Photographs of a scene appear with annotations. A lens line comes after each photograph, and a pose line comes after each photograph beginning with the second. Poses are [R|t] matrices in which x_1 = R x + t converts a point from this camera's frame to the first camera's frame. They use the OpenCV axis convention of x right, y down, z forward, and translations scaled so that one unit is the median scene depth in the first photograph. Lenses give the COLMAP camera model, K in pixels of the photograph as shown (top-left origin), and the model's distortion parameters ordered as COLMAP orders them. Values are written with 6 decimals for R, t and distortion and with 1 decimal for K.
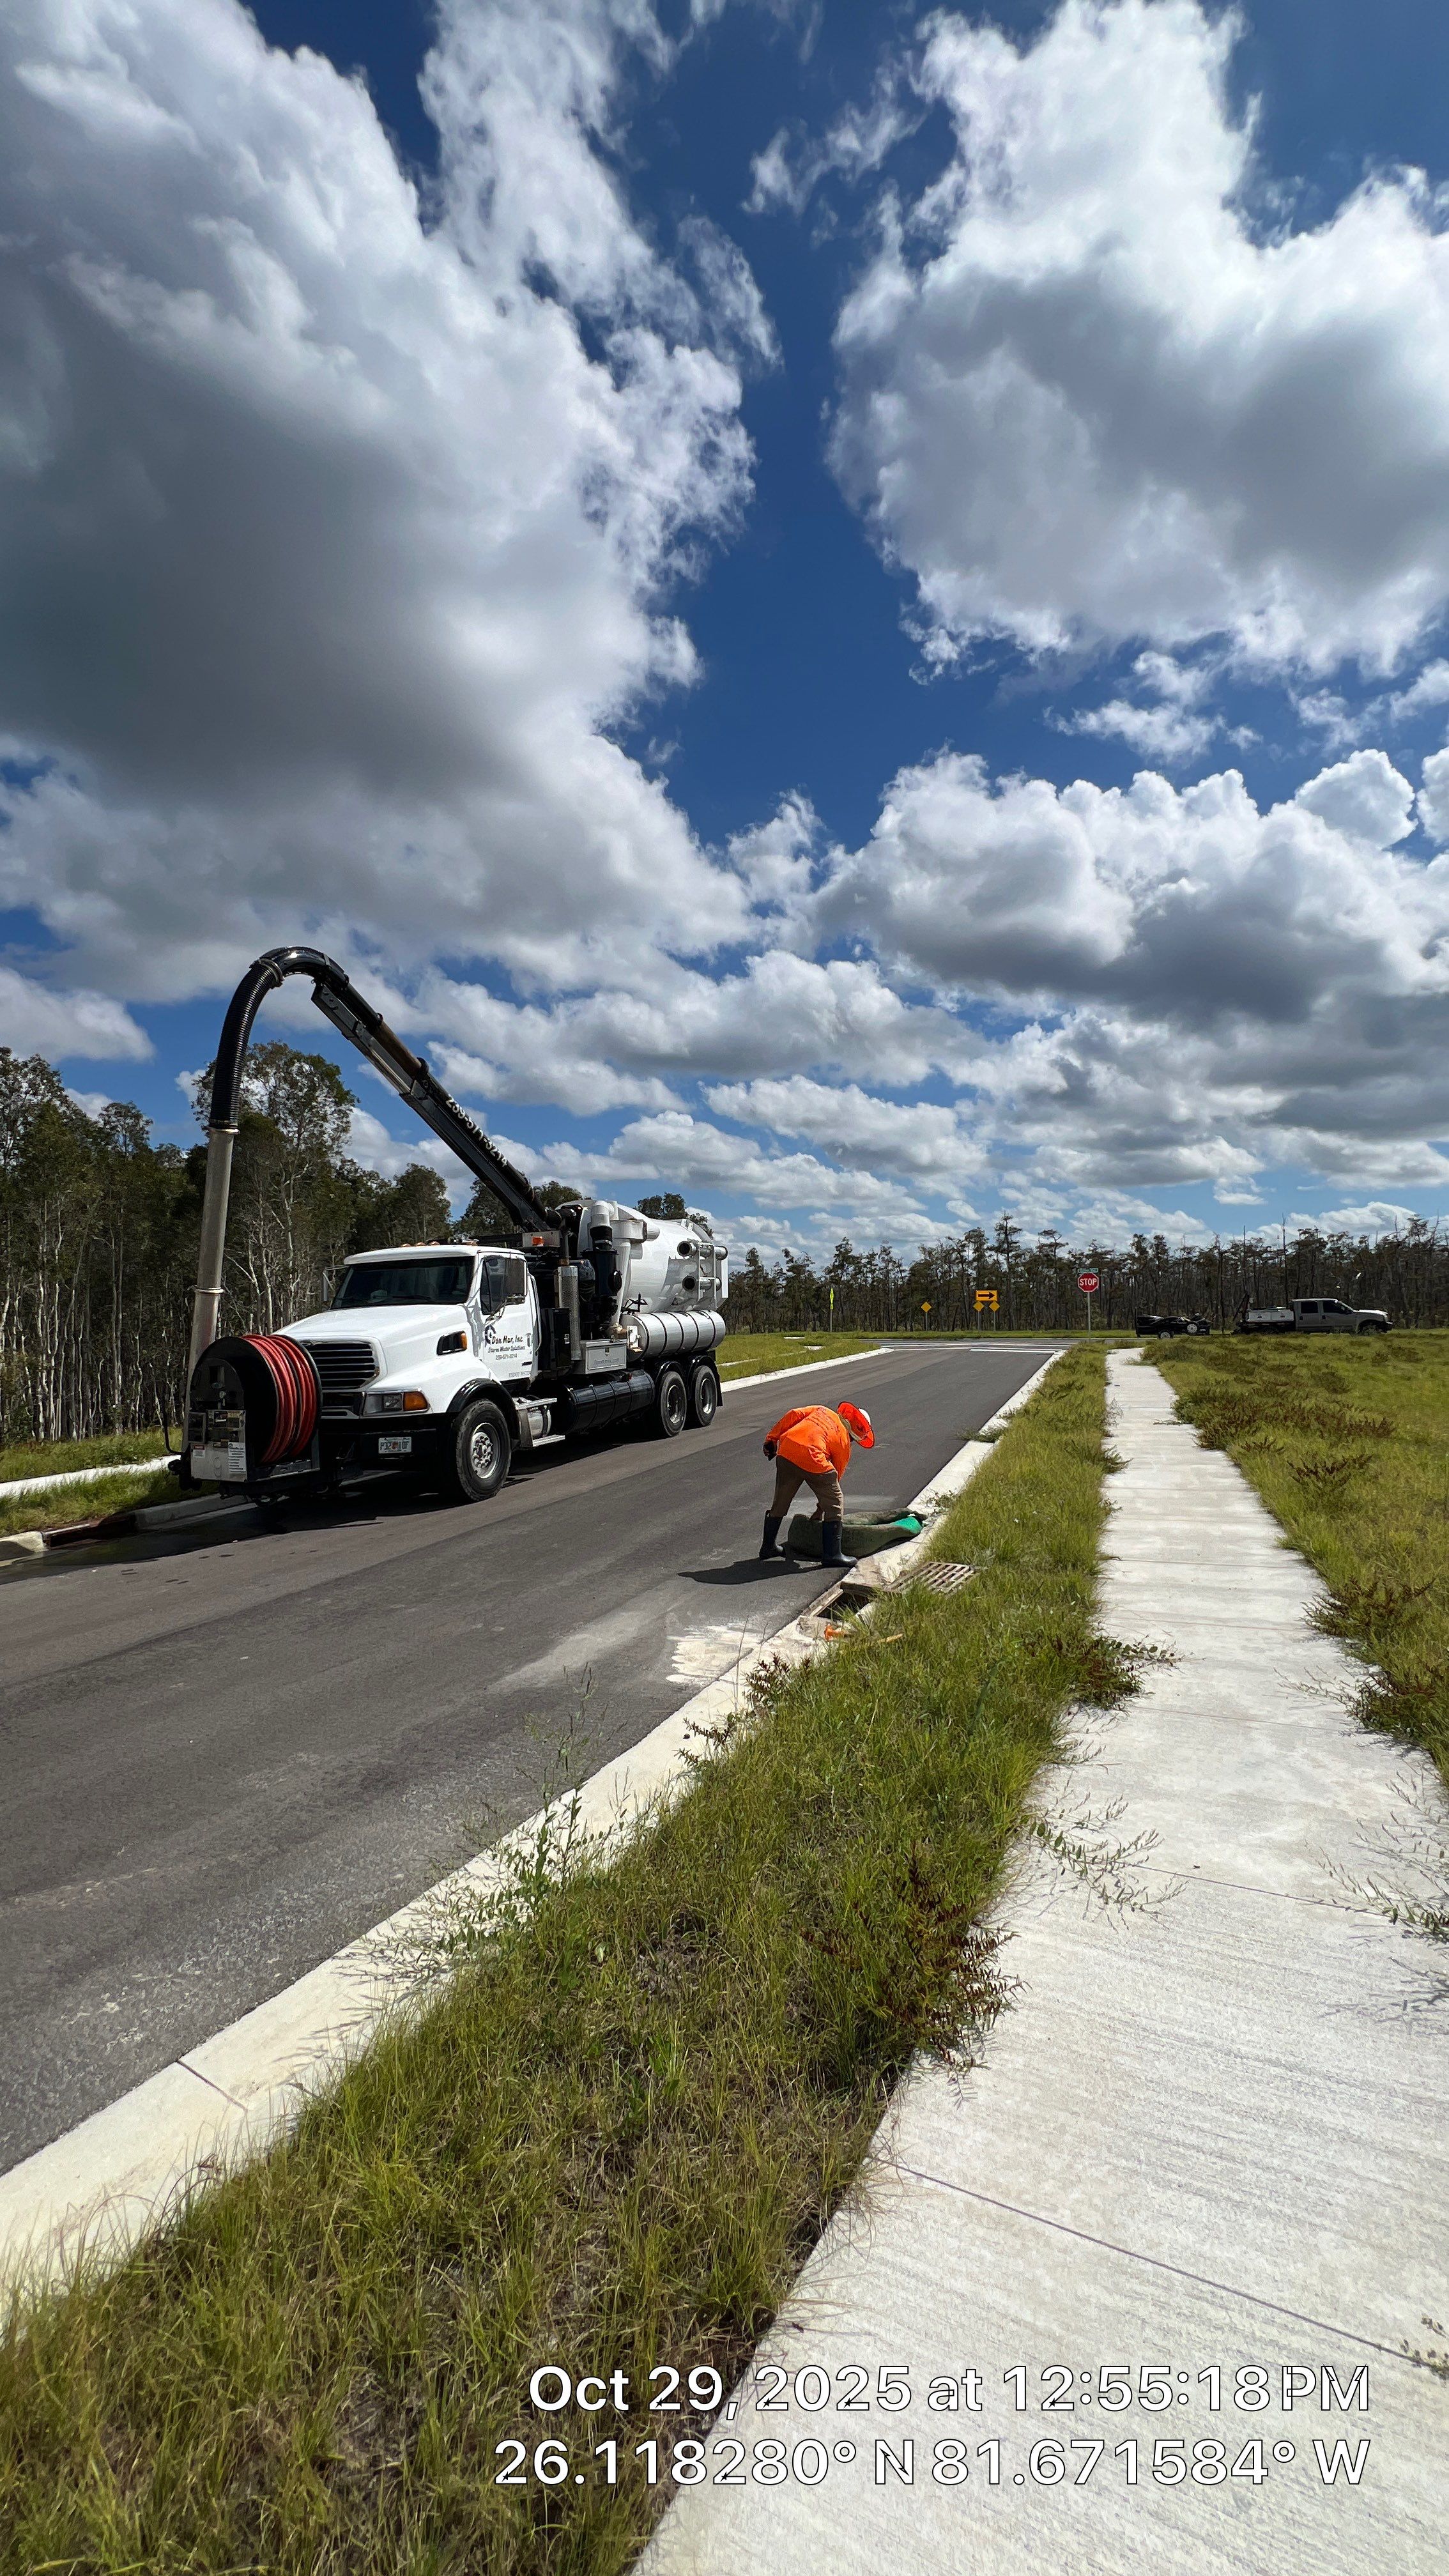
lens RADIAL K [[1039.2, 0, 724.9], [0, 1039.2, 1274.6], [0, 0, 1]] dist [-0.001617, 0.000080]
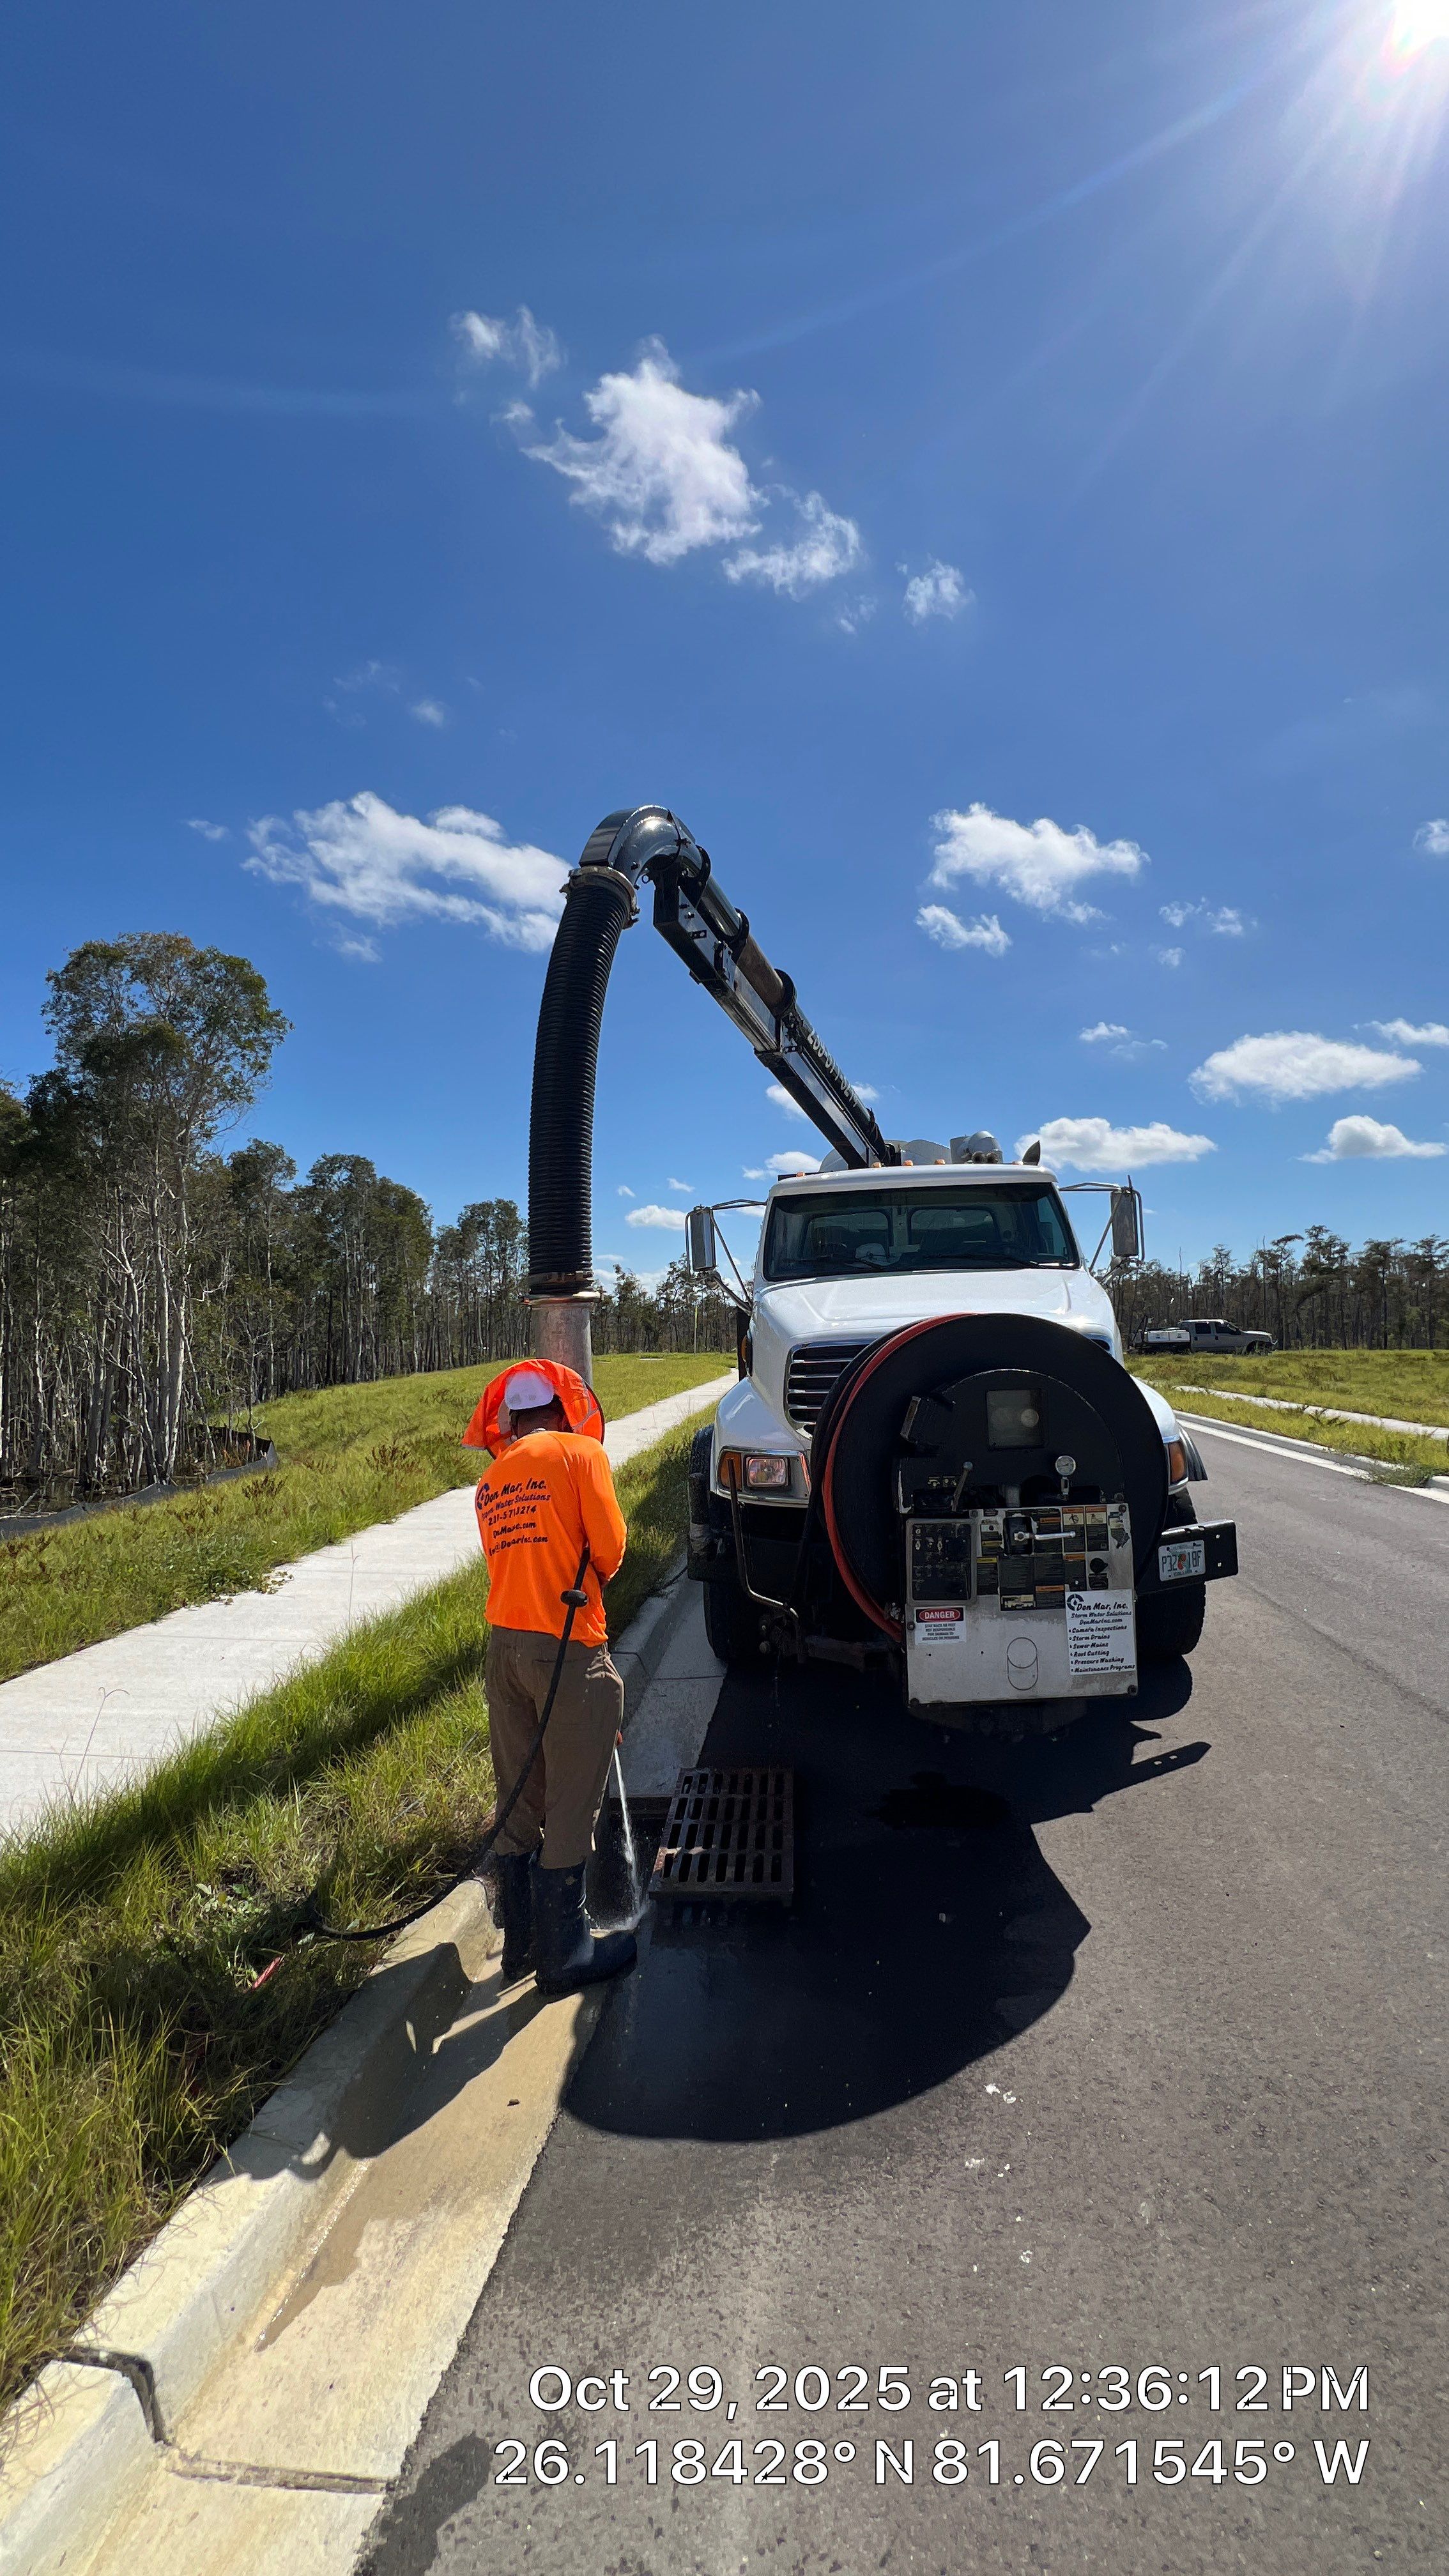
lens RADIAL K [[1035.2, 0, 724.4], [0, 1035.2, 1284.6], [0, 0, 1]] dist [-0.002507, -0.000184]
pose [[0.967887, 0.018210, 0.250724, -0.262982], [-0.014677, 0.999765, -0.015955, 0.021839], [-0.250955, 0.011763, 0.967927, 0.252066]]
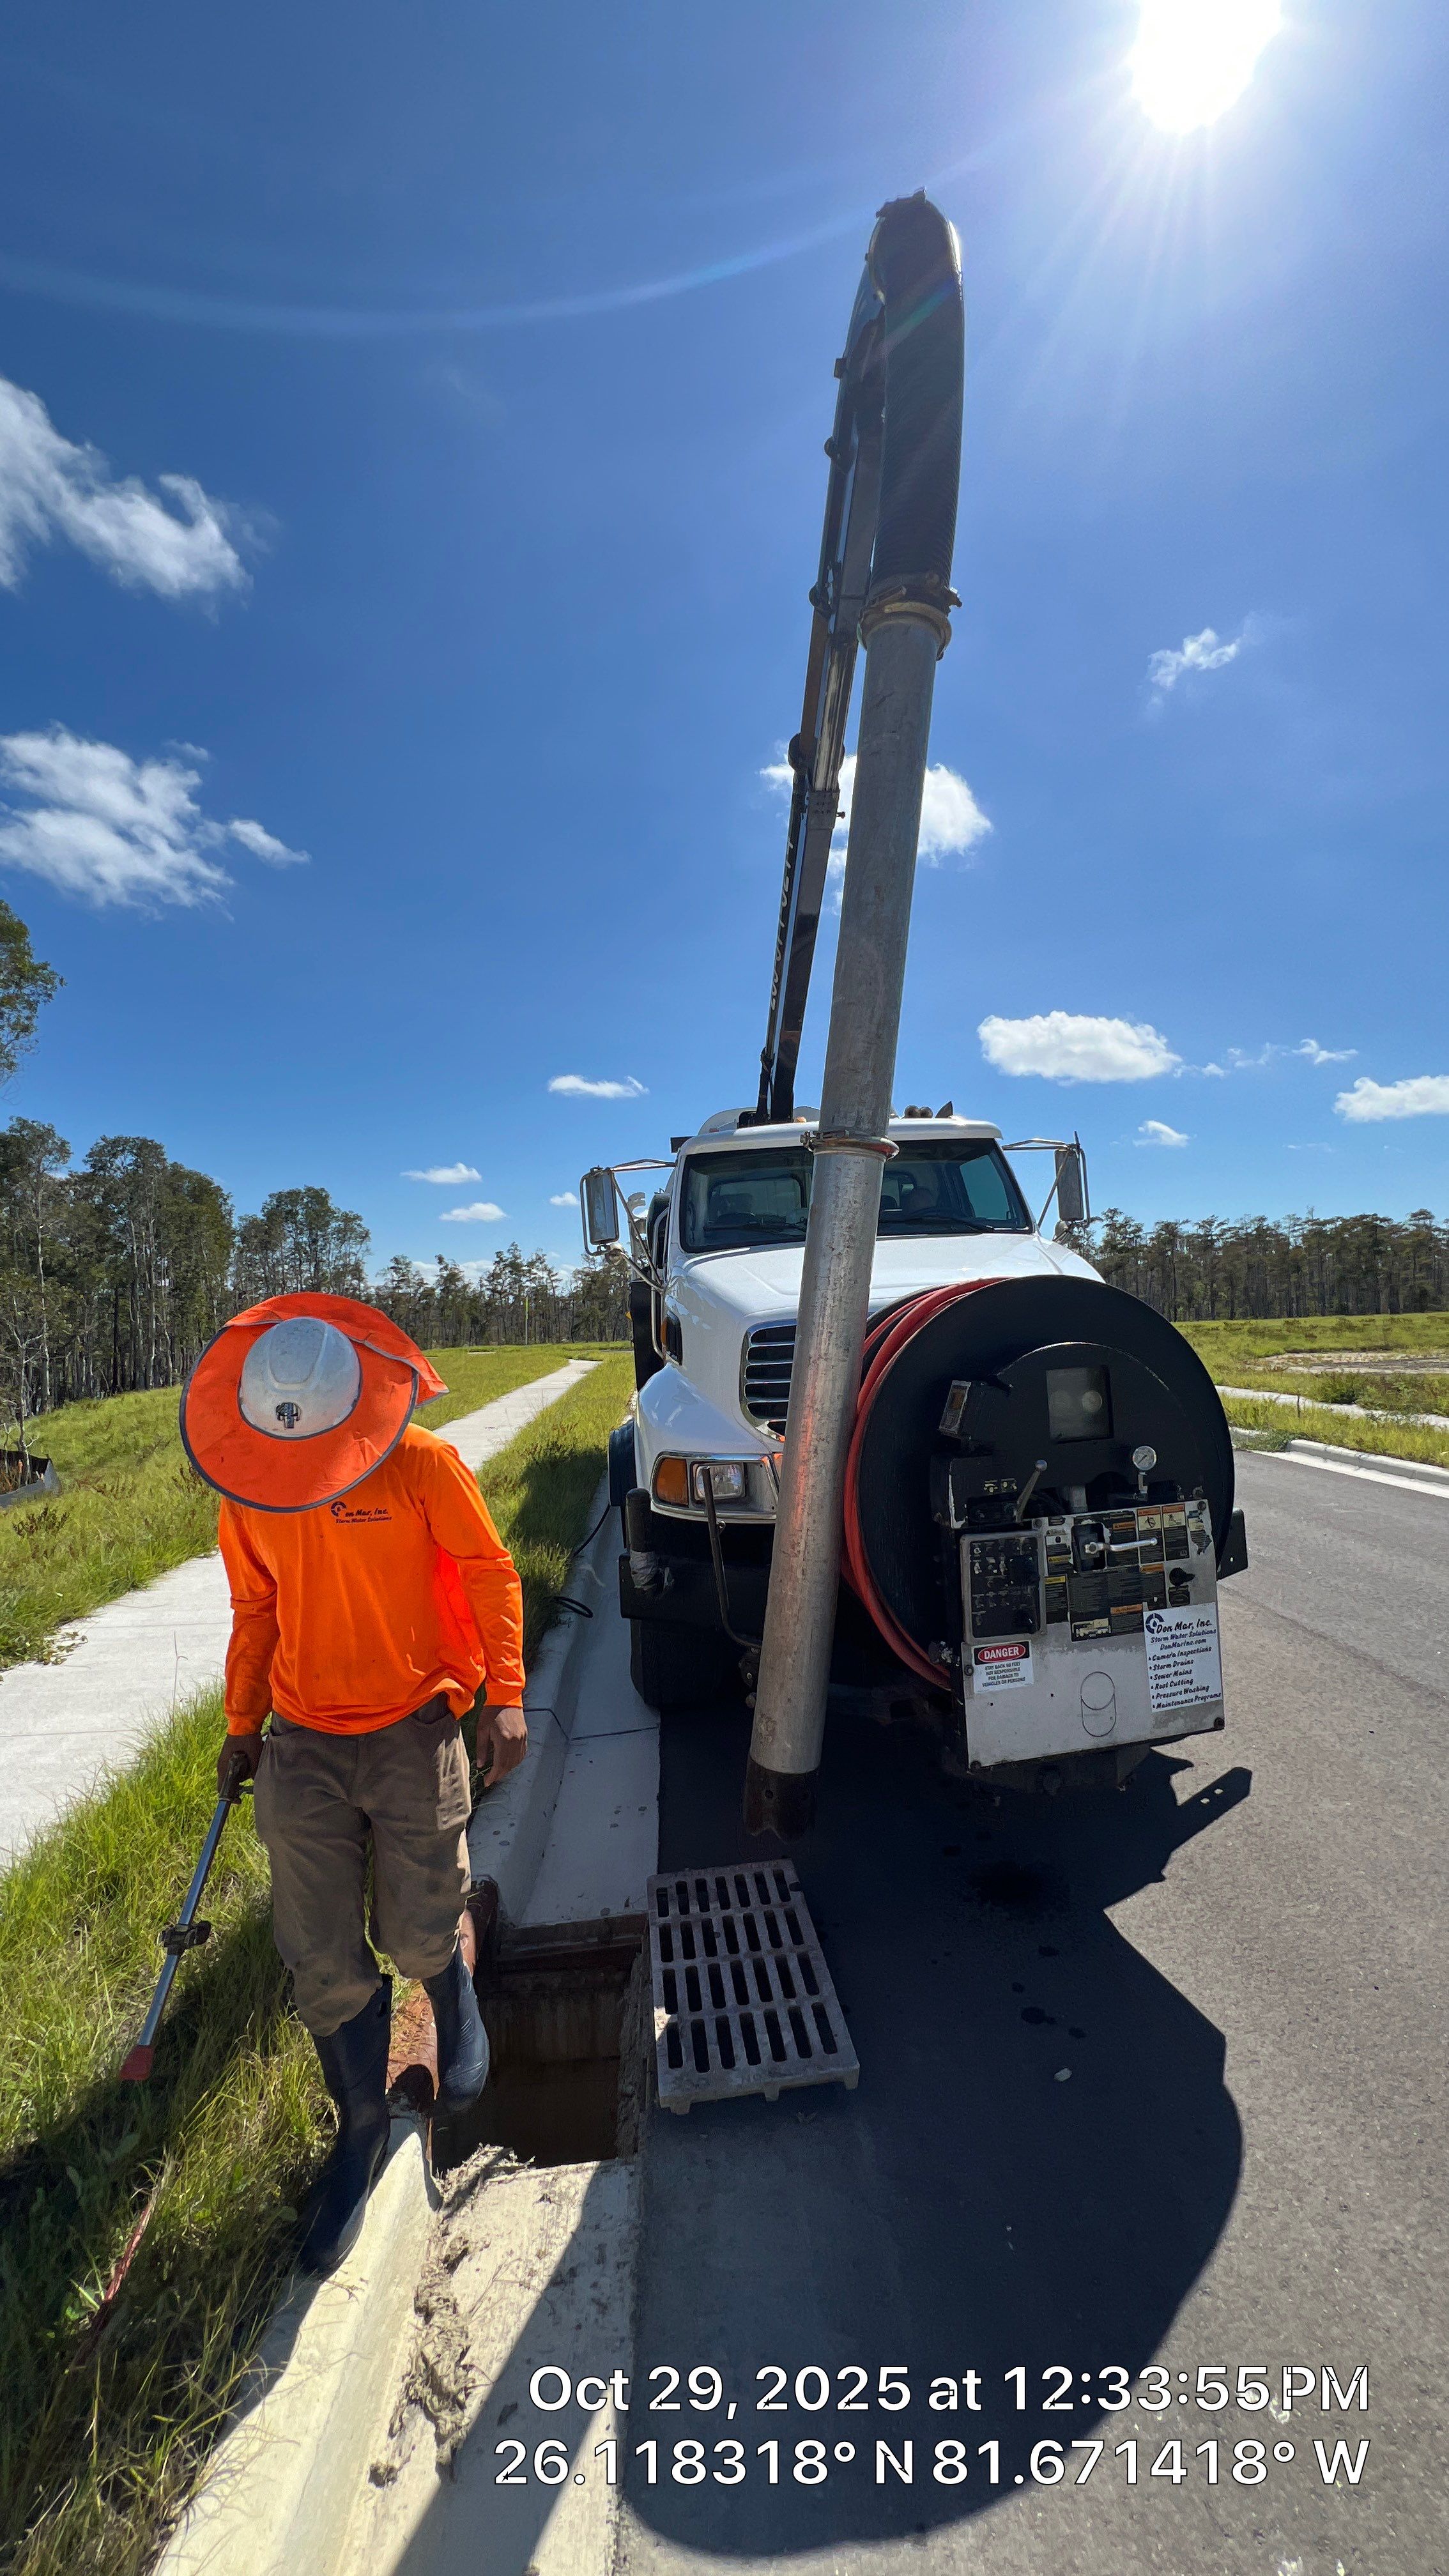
lens RADIAL K [[1037.2, 0, 726.5], [0, 1037.2, 1280.7], [0, 0, 1]] dist [0.000472, -0.000435]
pose [[0.911145, -0.003233, 0.412074, -0.271923], [0.007785, 0.999926, -0.009367, 0.024558], [-0.412013, 0.011743, 0.911102, 0.290932]]
